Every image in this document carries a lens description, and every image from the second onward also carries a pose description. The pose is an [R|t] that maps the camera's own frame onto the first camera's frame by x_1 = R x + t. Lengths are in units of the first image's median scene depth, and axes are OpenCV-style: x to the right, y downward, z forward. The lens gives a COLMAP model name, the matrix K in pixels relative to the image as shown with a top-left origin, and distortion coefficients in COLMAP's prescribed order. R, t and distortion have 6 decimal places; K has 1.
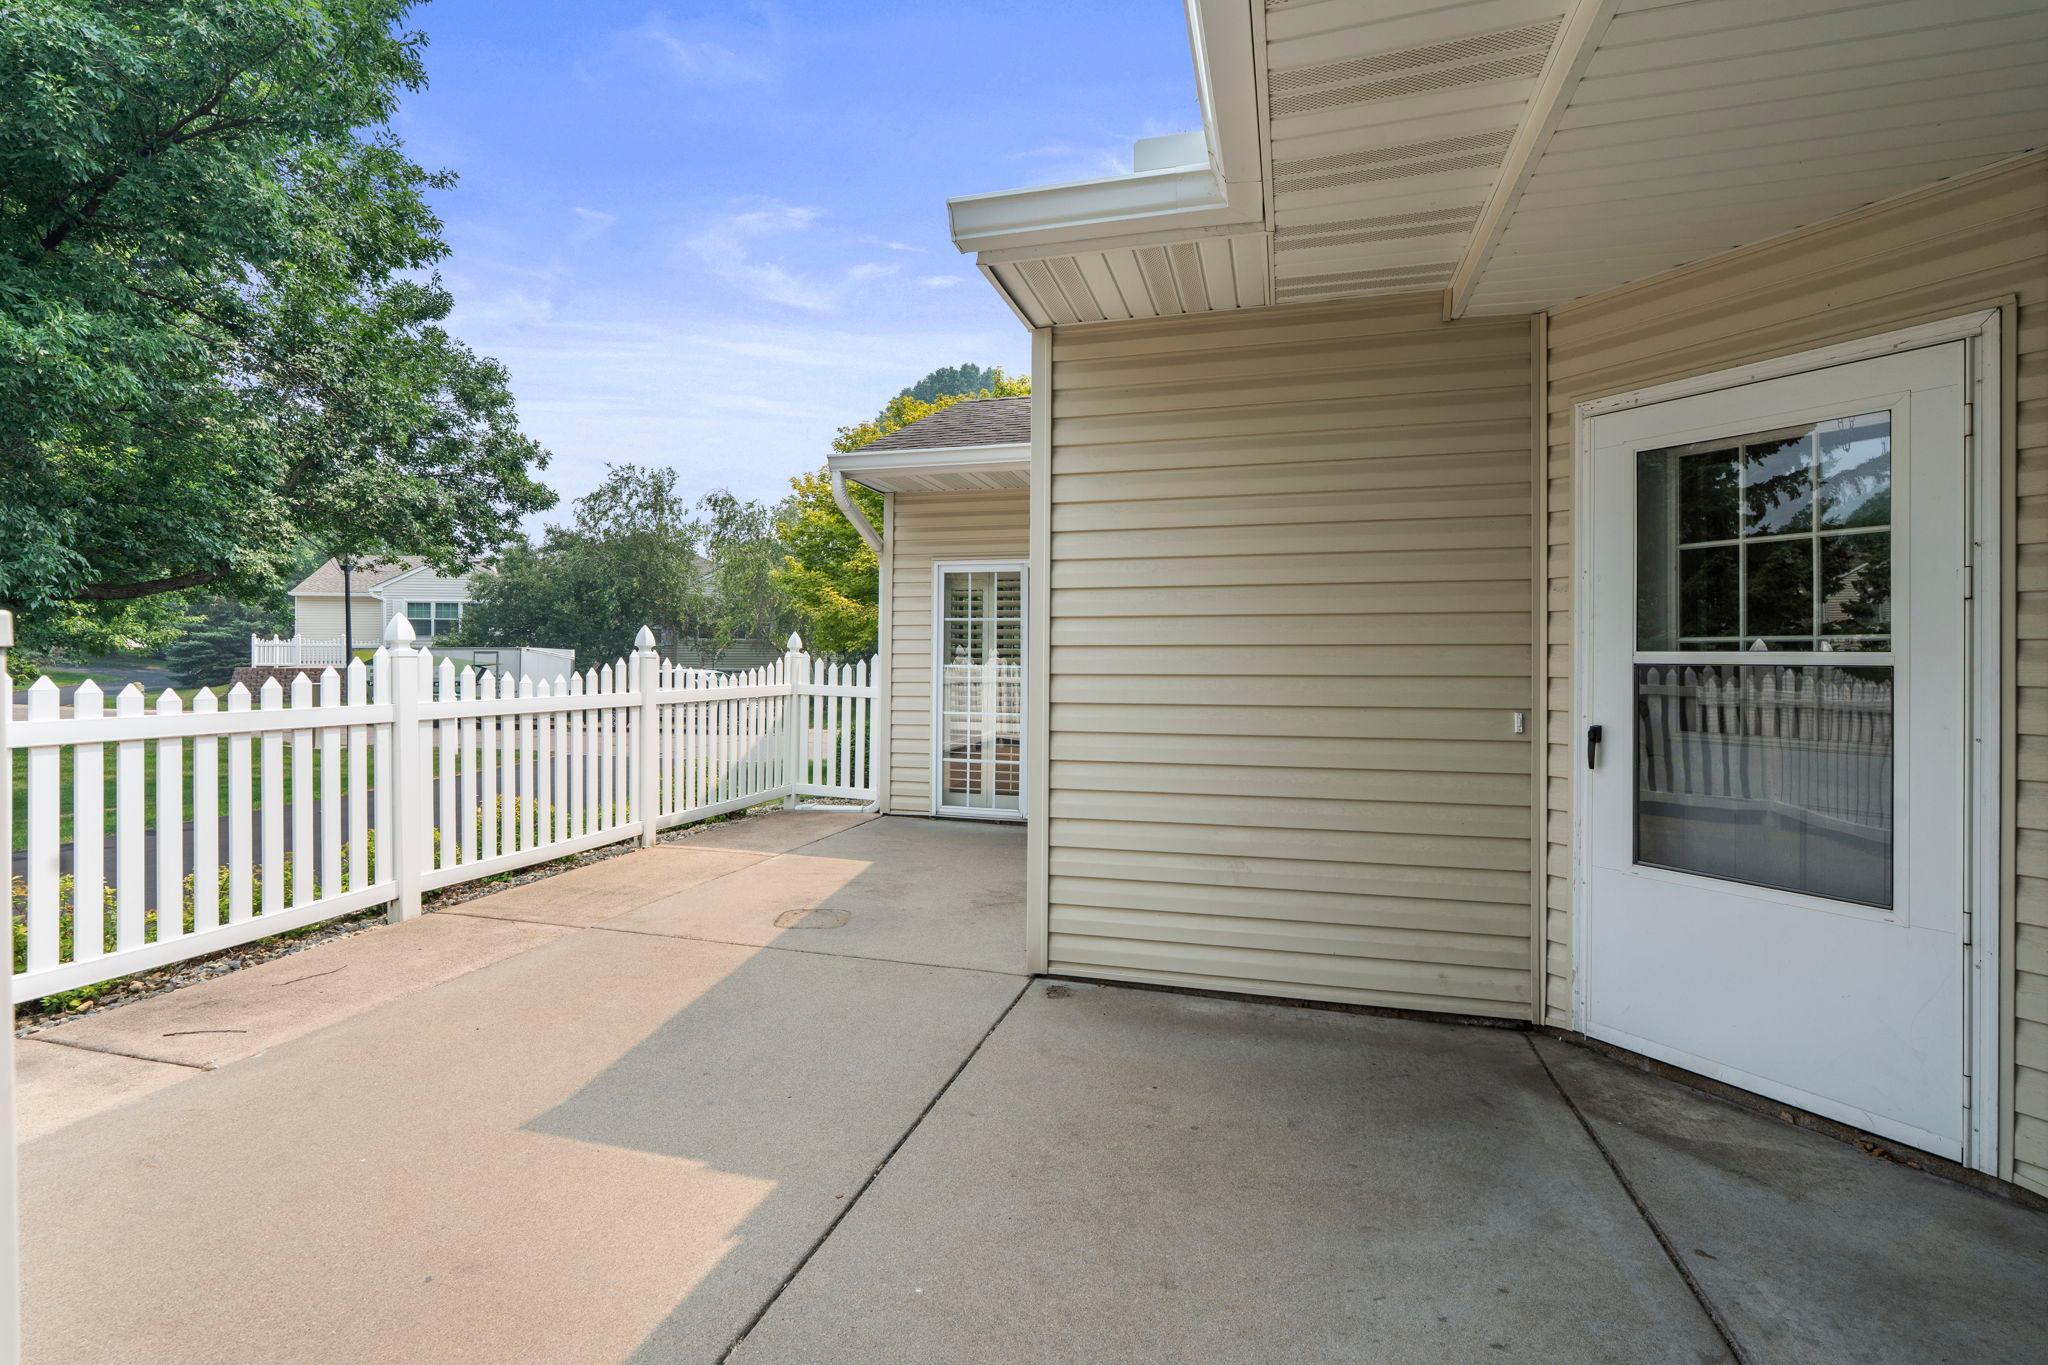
lens RADIAL K [[947.0, 0, 1020.3], [0, 947.0, 669.6], [0, 0, 1]] dist [-0.003681, -0.000004]
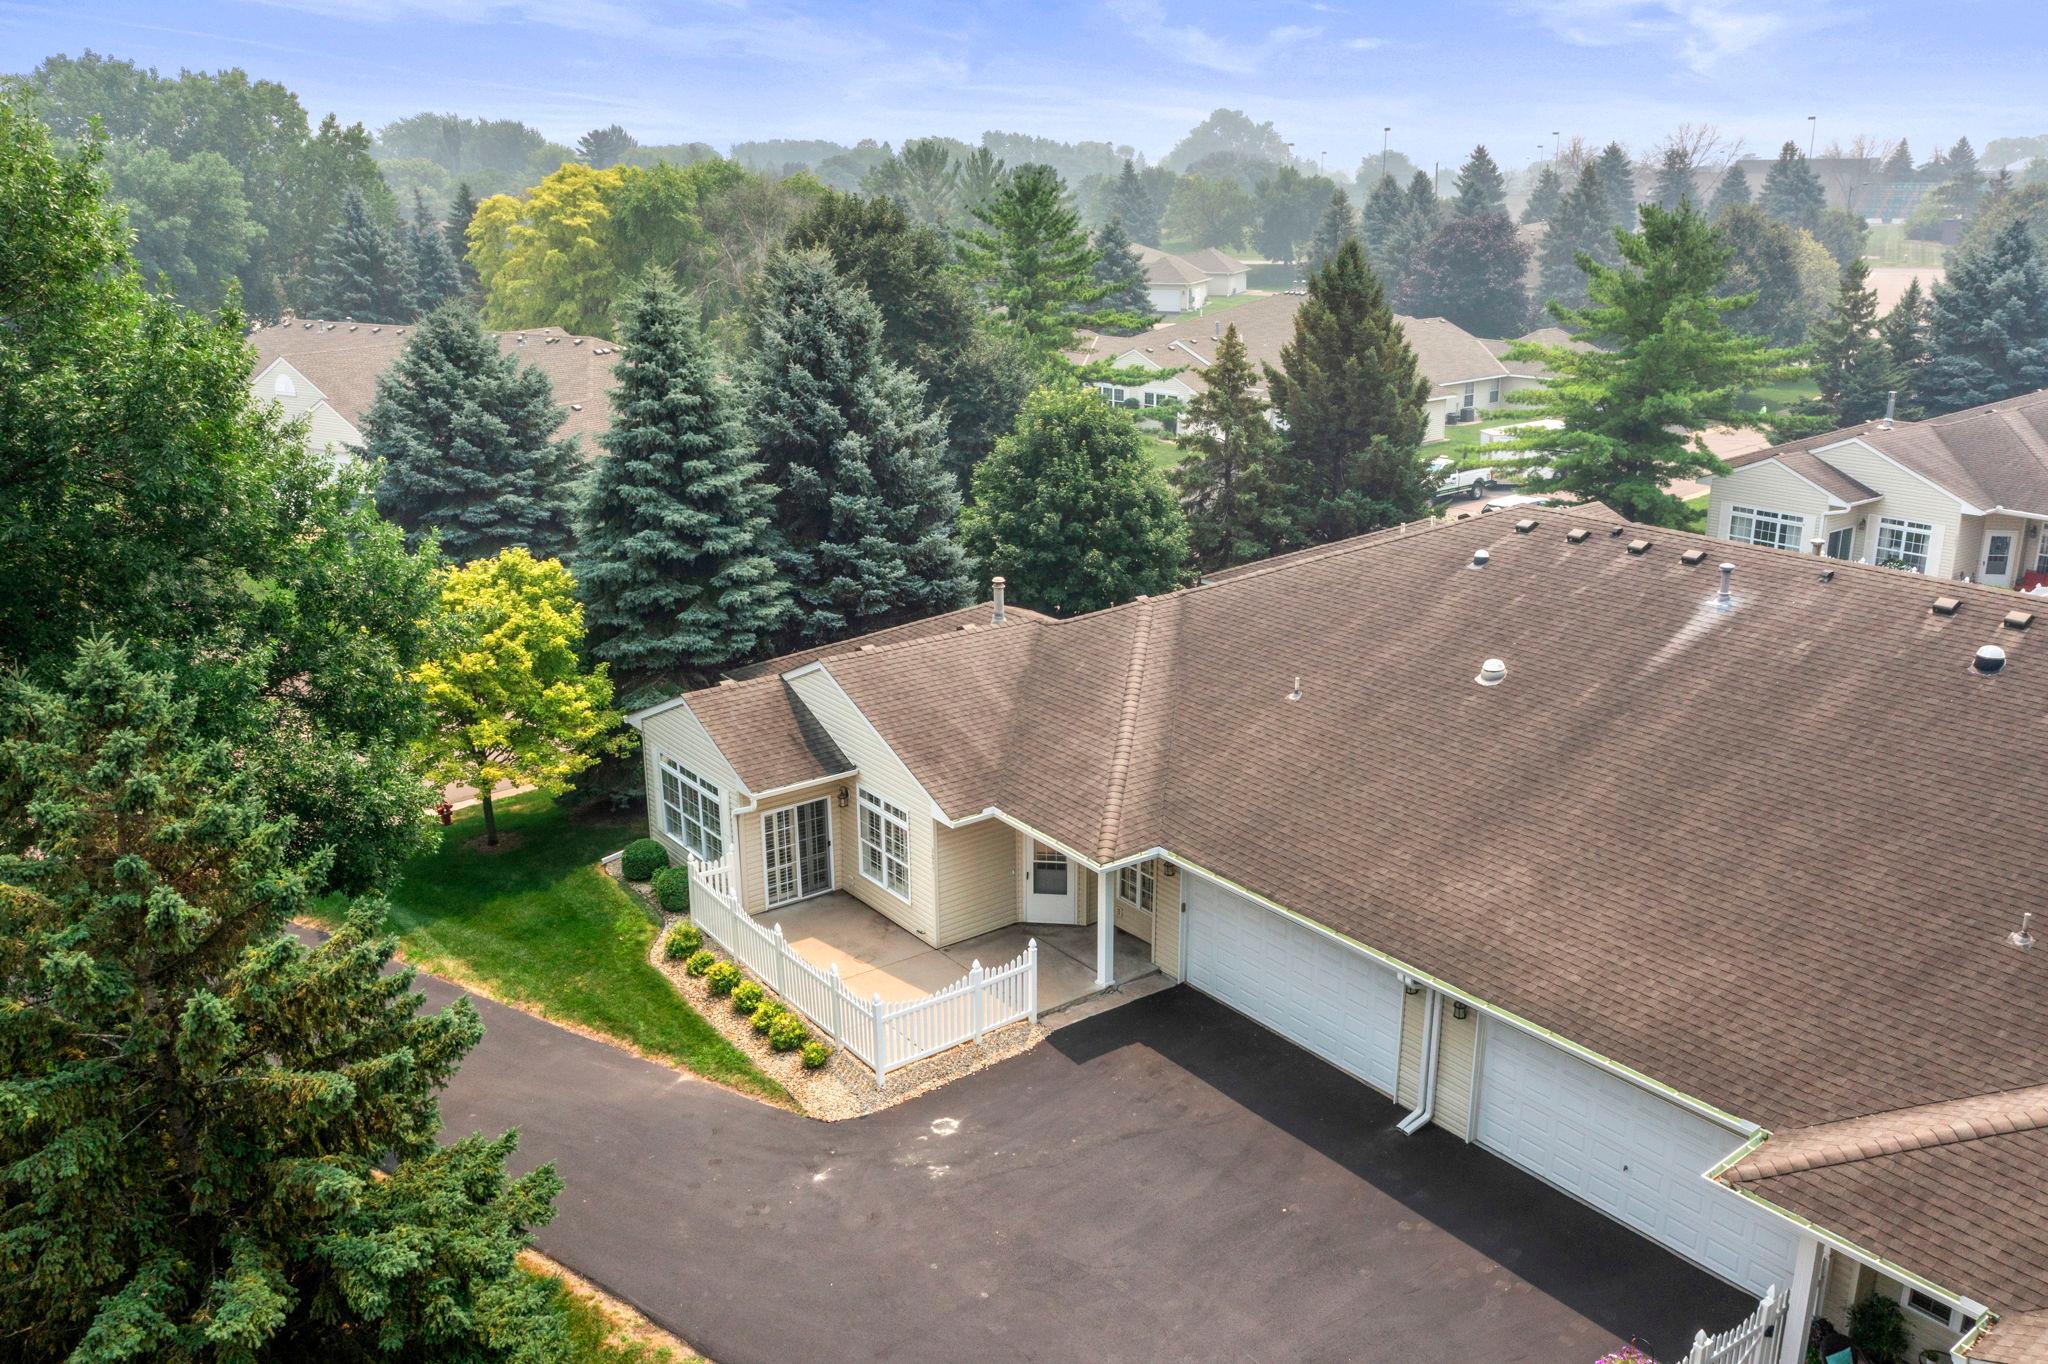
lens RADIAL K [[1629.9, 0, 1014.5], [0, 1629.9, 669.0], [0, 0, 1]] dist [-0.021295, 0.004427]
pose [[0.610686, -0.245180, 0.752960, -6.560615], [0.024157, 0.956186, 0.291763, -3.990402], [-0.791504, -0.159986, 0.589852, -4.553420]]
